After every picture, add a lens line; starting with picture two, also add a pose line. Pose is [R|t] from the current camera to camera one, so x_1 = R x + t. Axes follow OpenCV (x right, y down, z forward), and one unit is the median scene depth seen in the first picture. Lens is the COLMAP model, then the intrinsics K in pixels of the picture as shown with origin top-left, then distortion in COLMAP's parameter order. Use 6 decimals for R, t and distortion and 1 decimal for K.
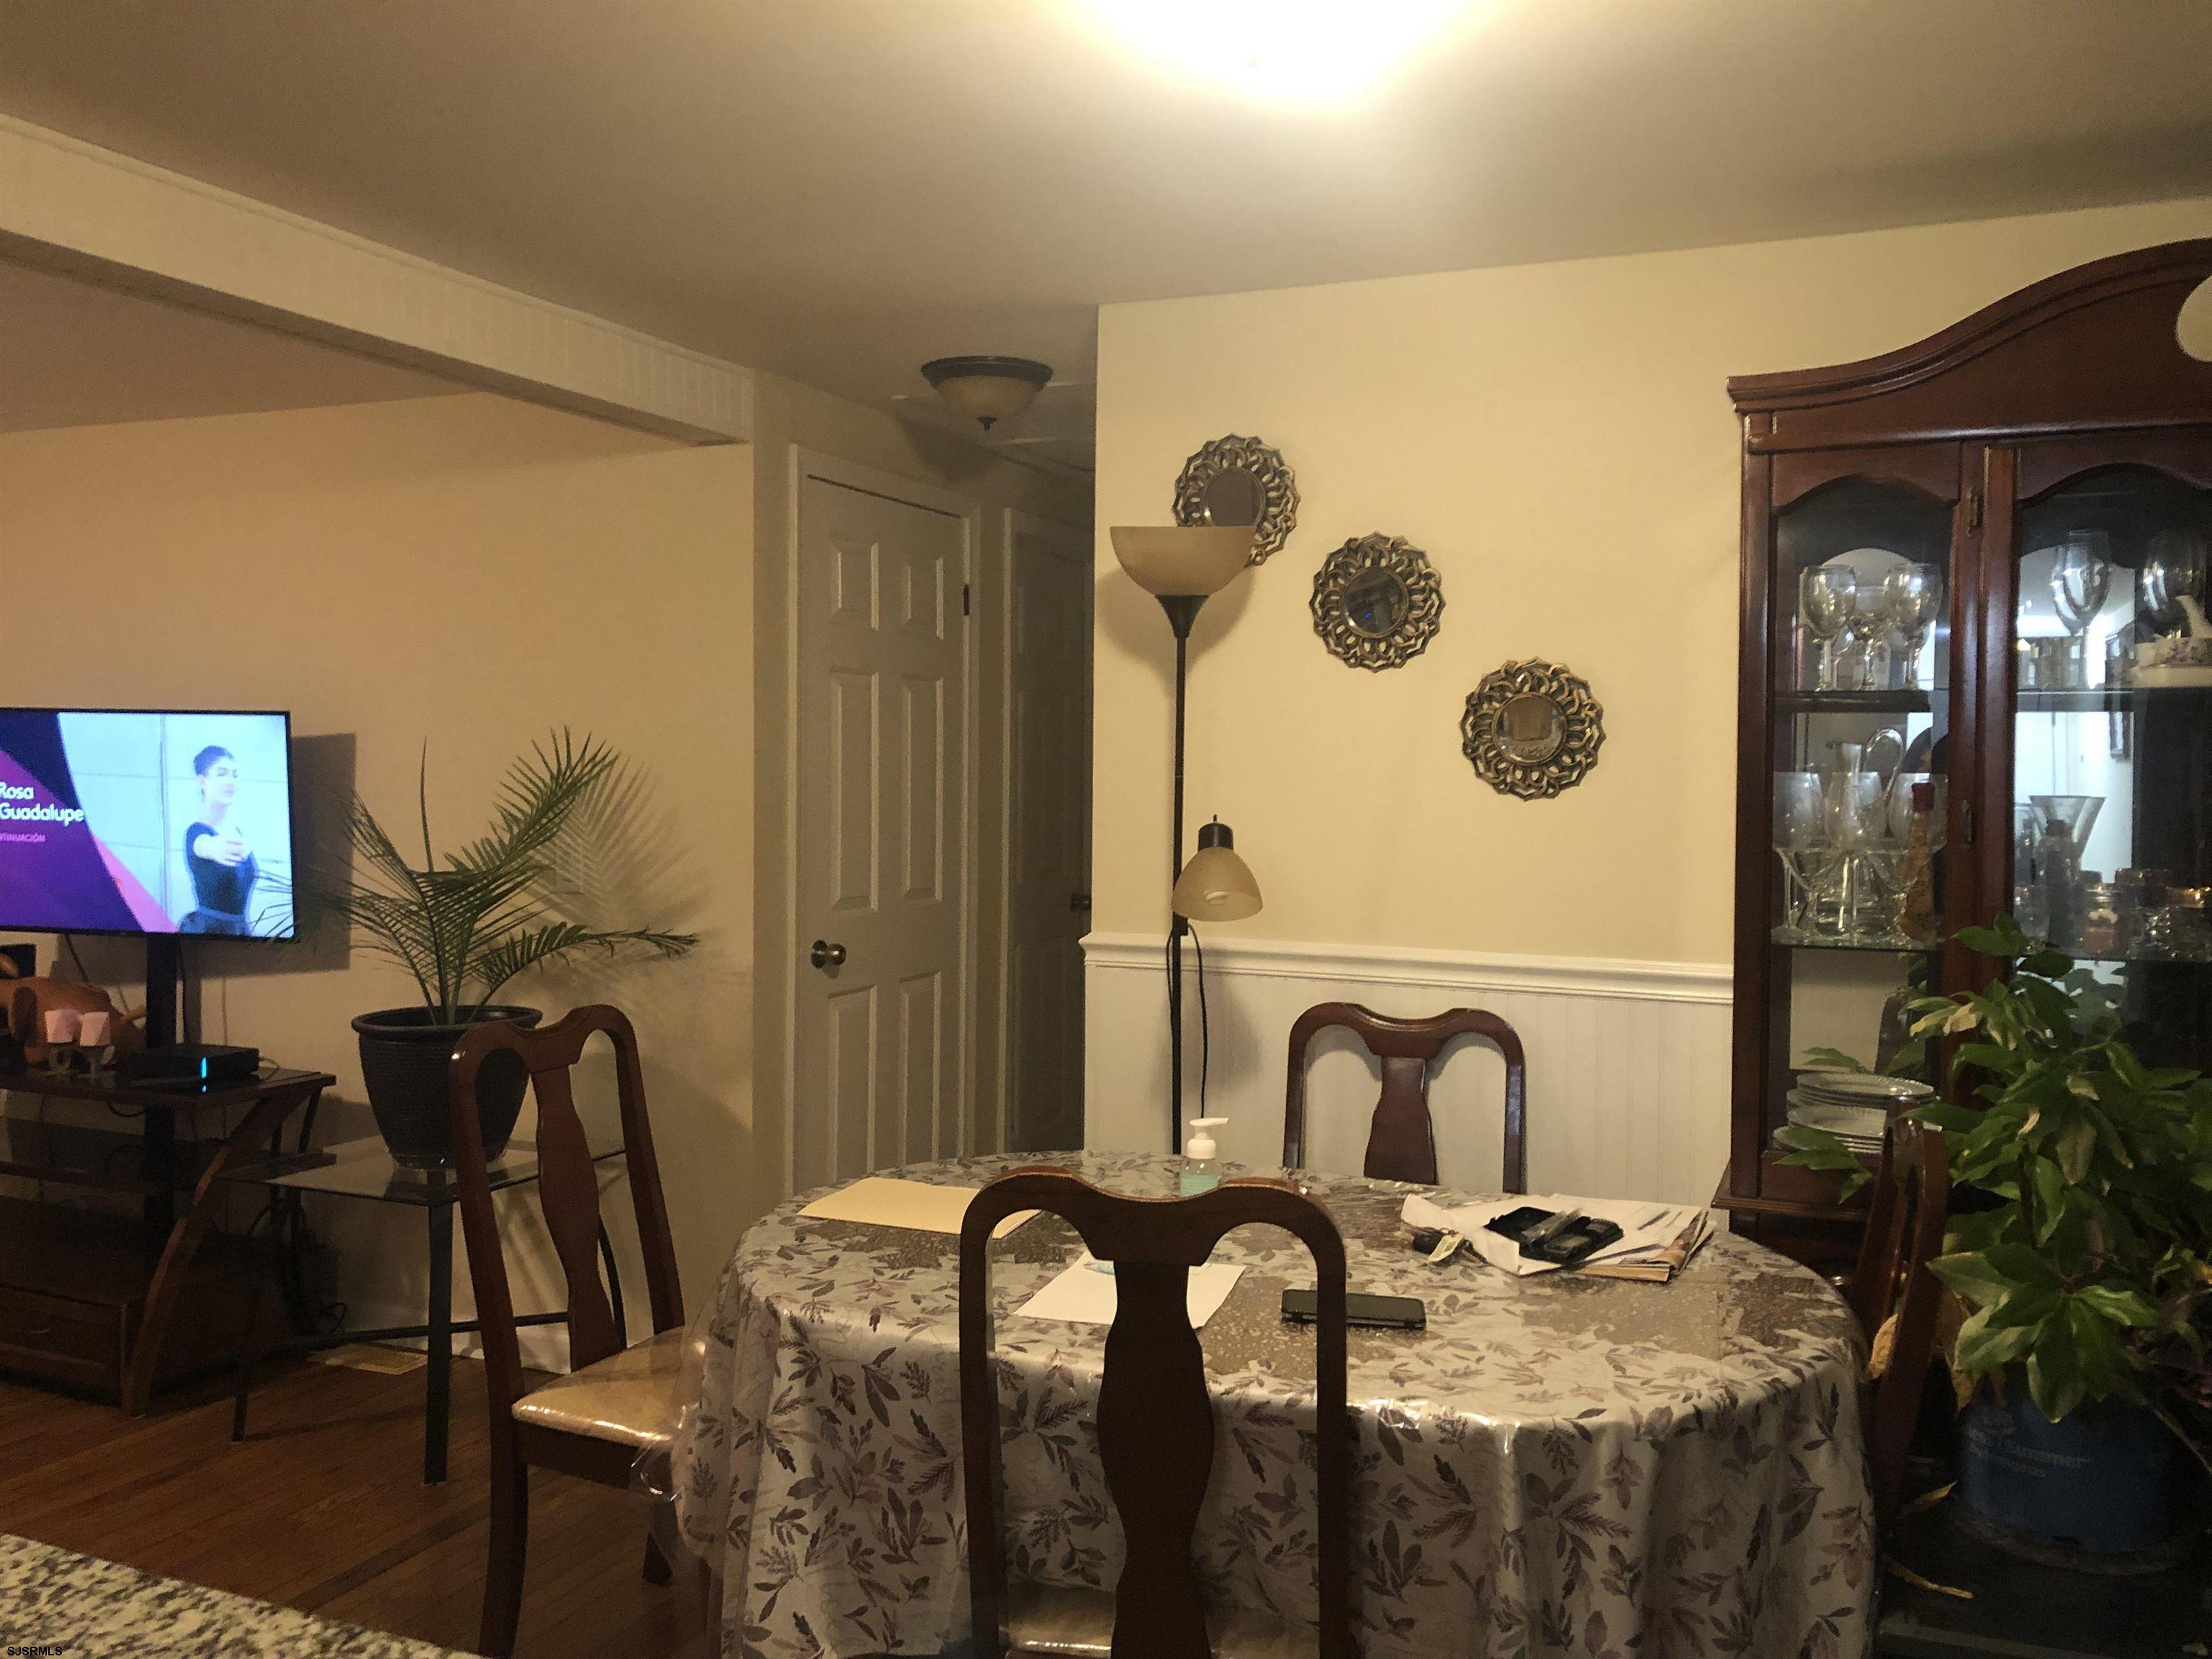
lens RADIAL K [[1781.9, 0, 1106.0], [0, 1781.9, 829.5], [0, 0, 1]] dist [0.003908, 0.000453]
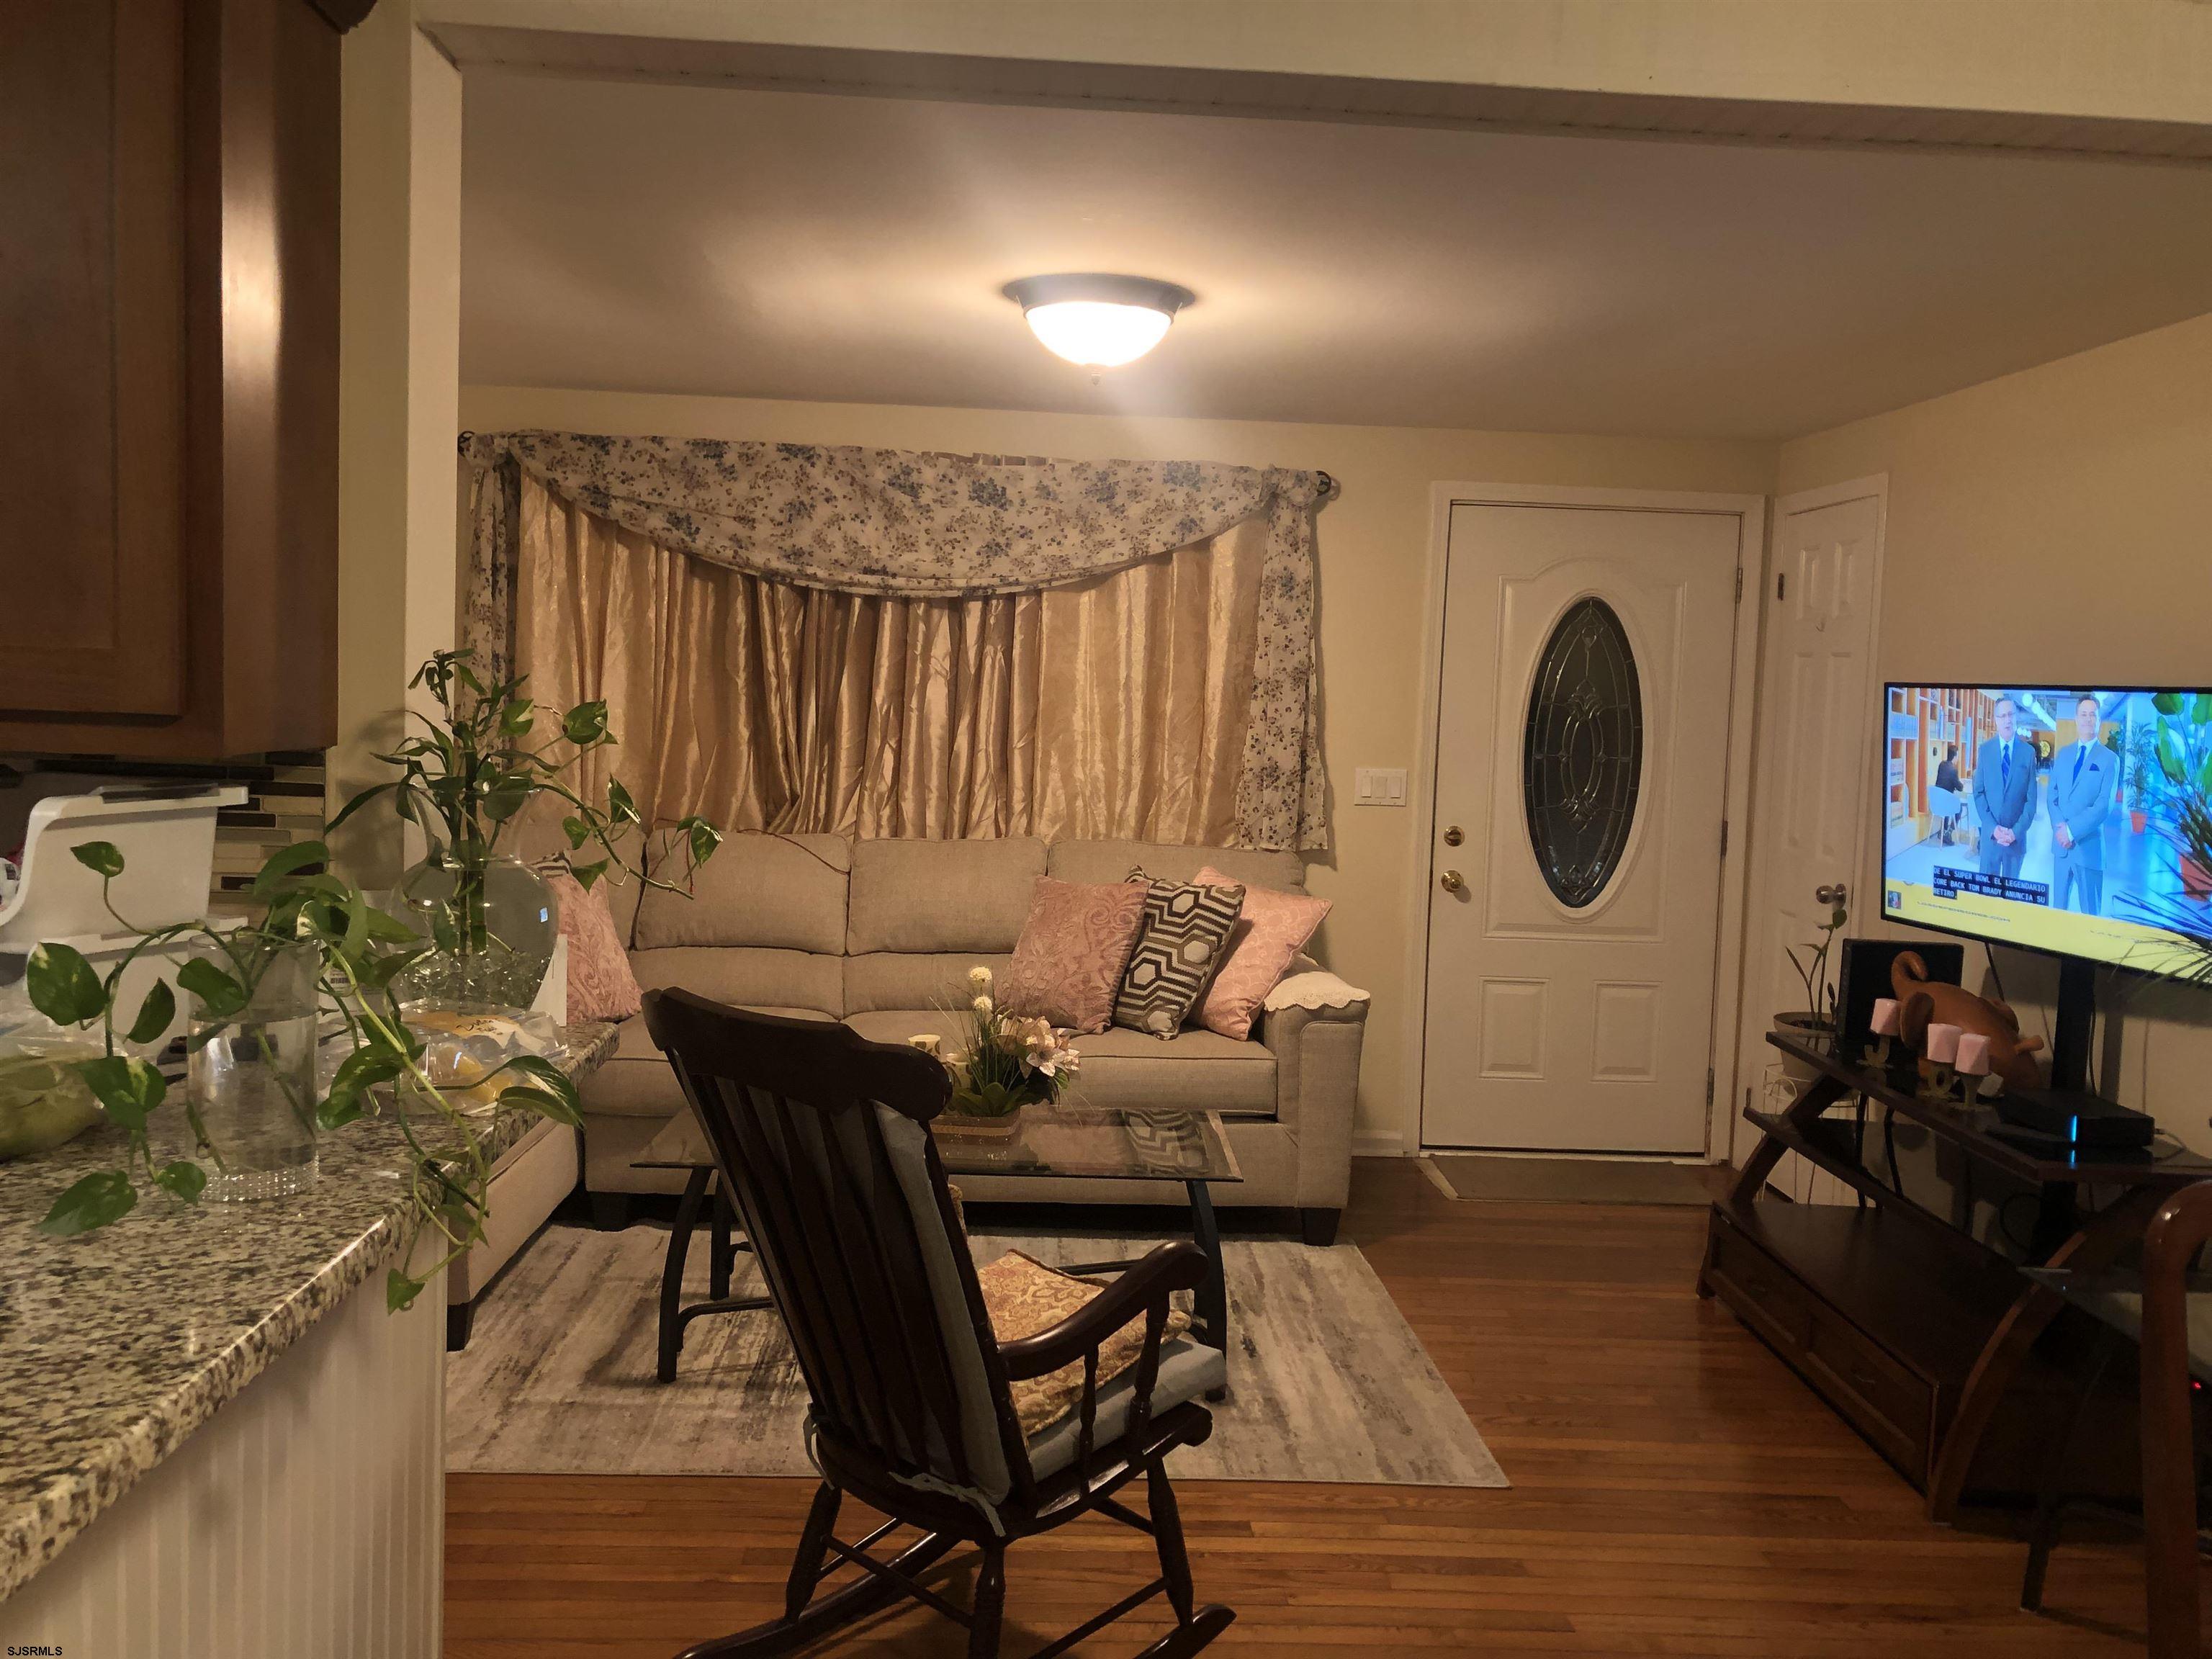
lens RADIAL K [[1781.9, 0, 1106.0], [0, 1781.9, 829.5], [0, 0, 1]] dist [0.003908, 0.000453]
pose [[0.410131, 0.068467, -0.909453, 0.036061], [-0.054149, 0.997247, 0.050657, -0.016705], [0.910418, 0.028470, 0.412709, 0.261648]]
